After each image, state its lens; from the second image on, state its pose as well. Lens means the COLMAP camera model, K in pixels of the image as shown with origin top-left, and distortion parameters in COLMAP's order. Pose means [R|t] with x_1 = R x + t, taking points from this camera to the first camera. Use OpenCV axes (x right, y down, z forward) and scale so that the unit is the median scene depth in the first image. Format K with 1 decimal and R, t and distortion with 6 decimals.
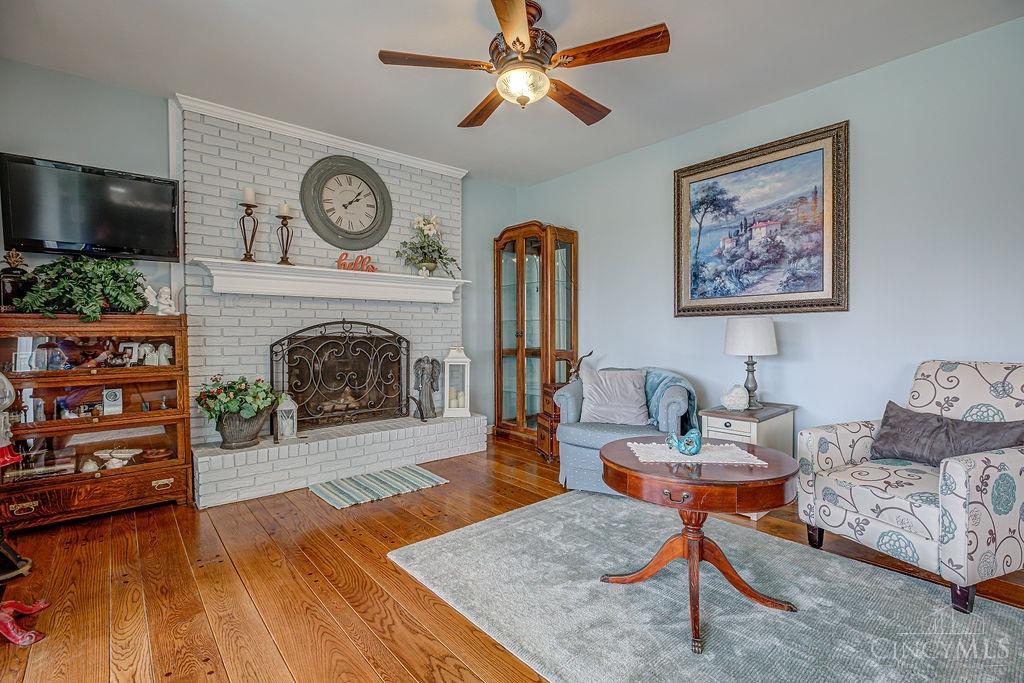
lens RADIAL K [[470.0, 0, 513.9], [0, 470.0, 340.8], [0, 0, 1]] dist [-0.007490, 0.000617]
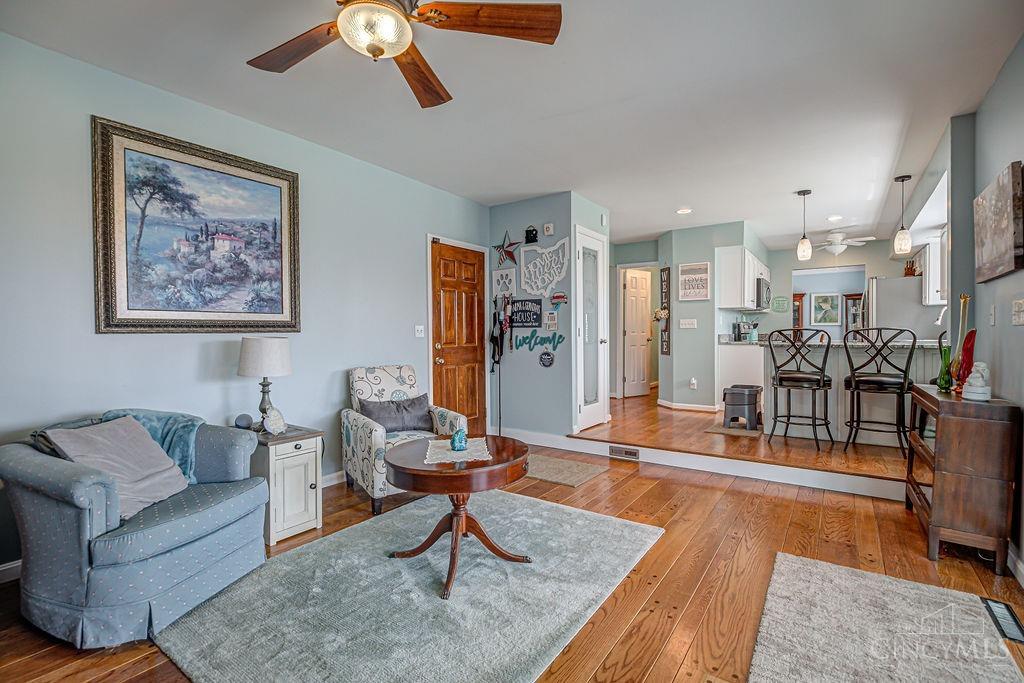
lens RADIAL K [[470.0, 0, 510.2], [0, 470.0, 341.4], [0, 0, 1]] dist [-0.007490, 0.000617]
pose [[-0.239097, -0.007543, 0.970966, -0.525263], [0.024963, 0.999592, 0.013912, -0.038888], [-0.970675, 0.027564, -0.238811, 0.684958]]
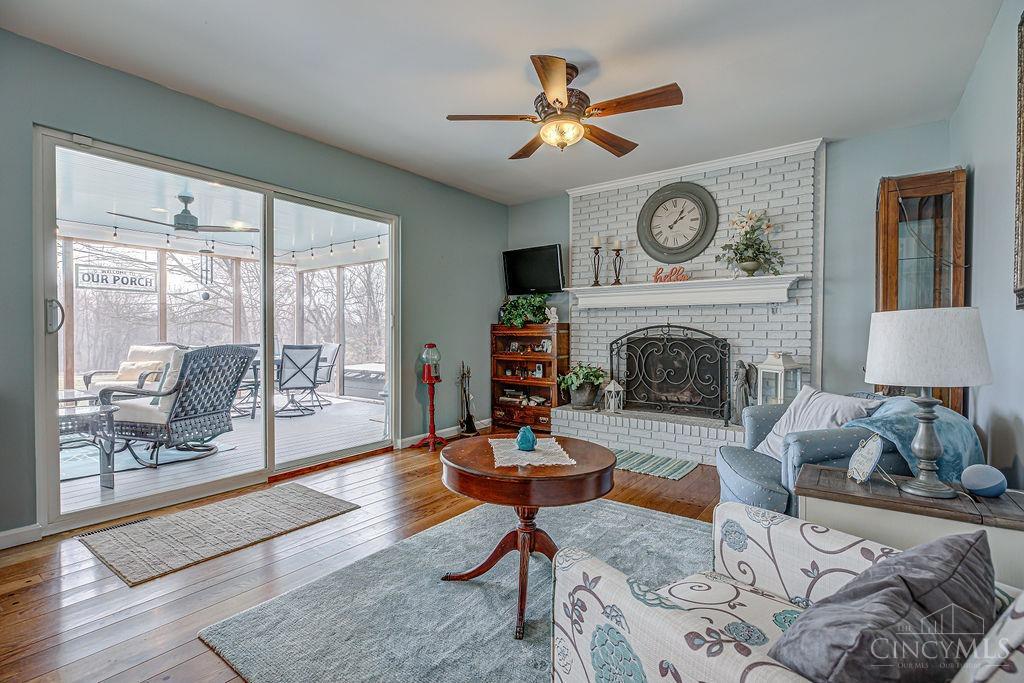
lens RADIAL K [[470.0, 0, 509.7], [0, 470.0, 340.0], [0, 0, 1]] dist [-0.007490, 0.000617]
pose [[0.216120, 0.018050, -0.976200, 0.827572], [-0.024715, 0.999610, 0.013011, -0.012541], [0.976054, 0.021315, 0.216482, 0.429011]]
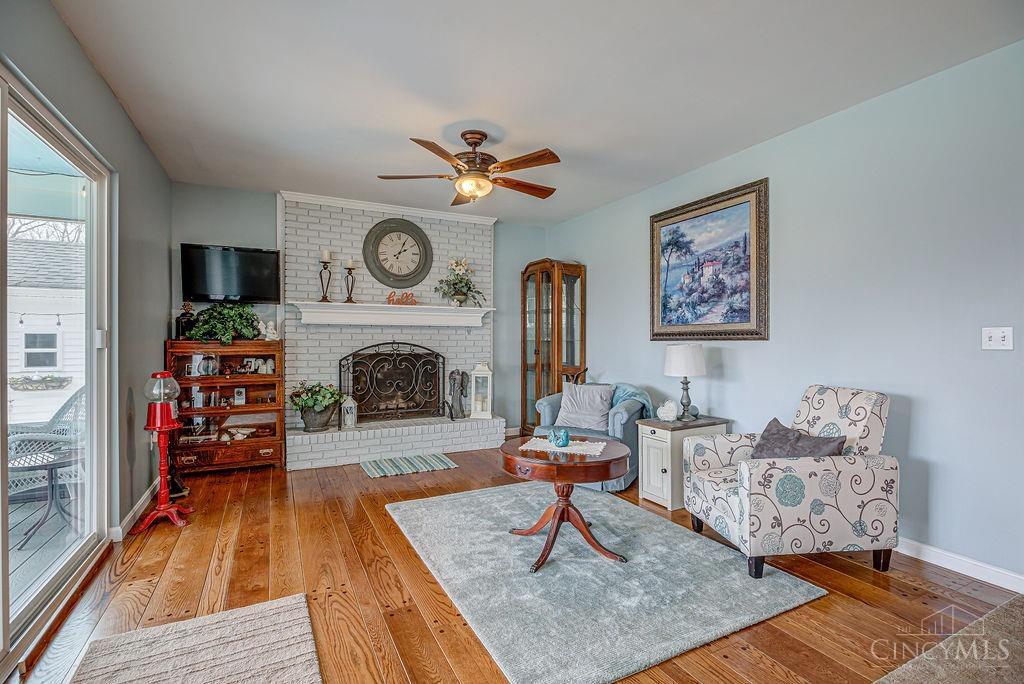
lens RADIAL K [[470.0, 0, 513.4], [0, 470.0, 341.5], [0, 0, 1]] dist [-0.007490, 0.000617]
pose [[0.971681, 0.006186, -0.236215, 0.335140], [-0.009747, 0.999856, -0.013912, -0.033952], [0.236095, 0.015820, 0.971601, -0.253716]]
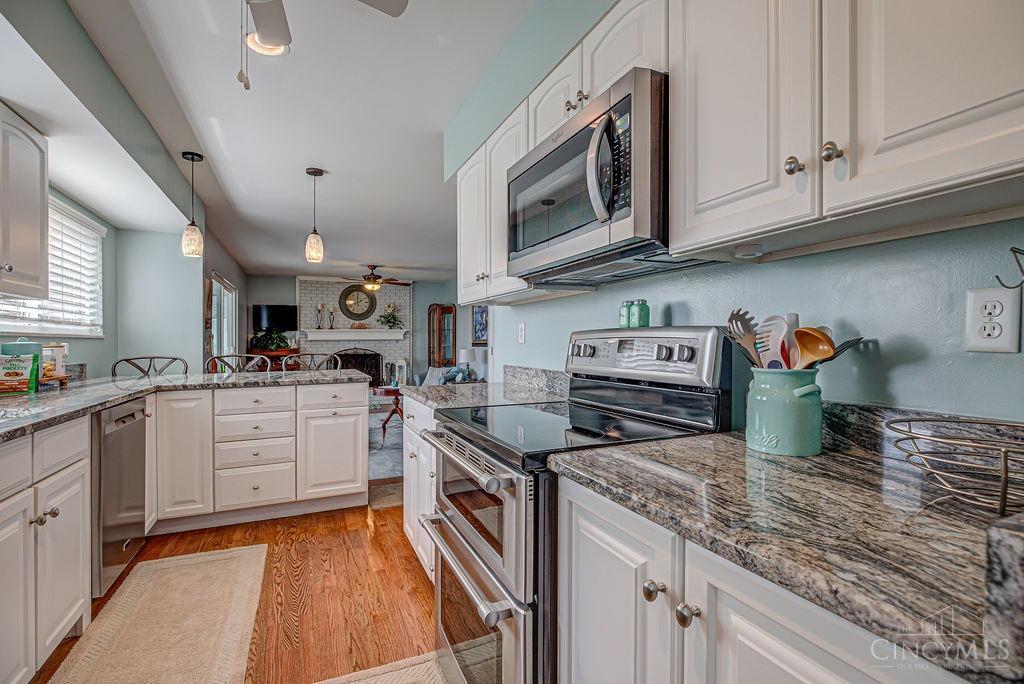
lens RADIAL K [[470.0, 0, 517.1], [0, 470.0, 334.9], [0, 0, 1]] dist [-0.007490, 0.000617]
pose [[0.961427, -0.005894, -0.274997, 1.447655], [-0.000686, 0.999716, -0.023828, -0.064301], [0.275060, 0.023098, 0.961150, -1.494729]]
